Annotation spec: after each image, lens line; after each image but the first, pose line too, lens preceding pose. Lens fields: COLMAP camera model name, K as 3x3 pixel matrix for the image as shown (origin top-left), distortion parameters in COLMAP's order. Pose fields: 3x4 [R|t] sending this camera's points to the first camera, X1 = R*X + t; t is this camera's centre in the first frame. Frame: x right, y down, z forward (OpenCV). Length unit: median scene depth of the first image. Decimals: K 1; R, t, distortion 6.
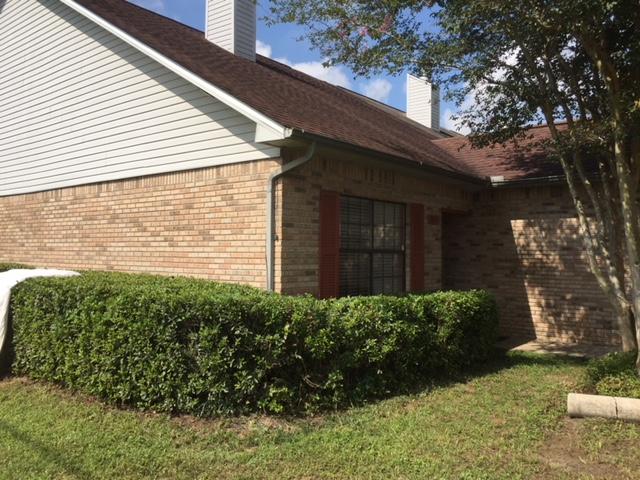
lens RADIAL K [[544.4, 0, 328.7], [0, 544.4, 221.4], [0, 0, 1]] dist [0.071734, -0.076675]
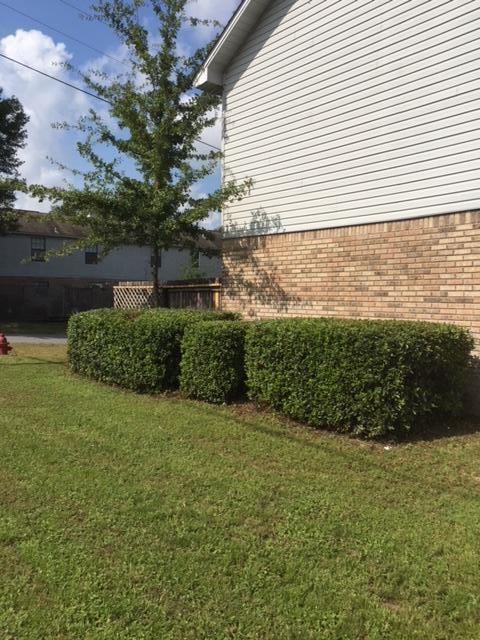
lens RADIAL K [[544.4, 0, 240.0], [0, 544.4, 320.0], [0, 0, 1]] dist [0.071734, -0.076675]
pose [[0.978636, 0.024957, -0.204082, -0.989898], [-0.009448, 0.997016, 0.076618, 0.039382], [0.205385, -0.073052, 0.975951, 0.441023]]
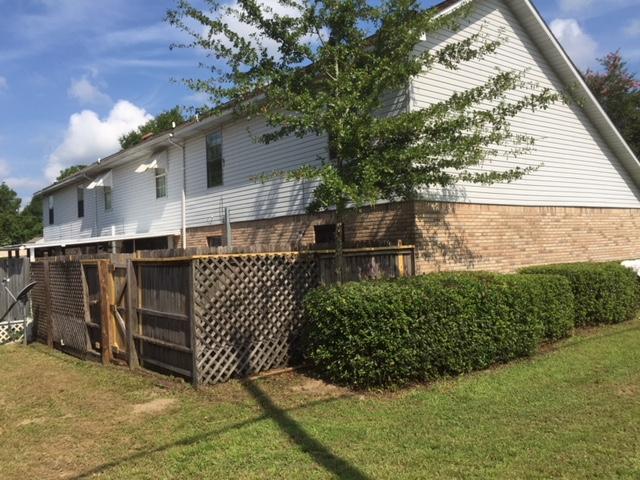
lens RADIAL K [[544.4, 0, 328.7], [0, 544.4, 221.4], [0, 0, 1]] dist [0.071734, -0.076675]
pose [[0.207381, 0.020139, 0.978053, -2.976562], [-0.021498, 0.999640, -0.016025, 0.016580], [-0.978024, -0.017703, 0.207739, 1.950602]]
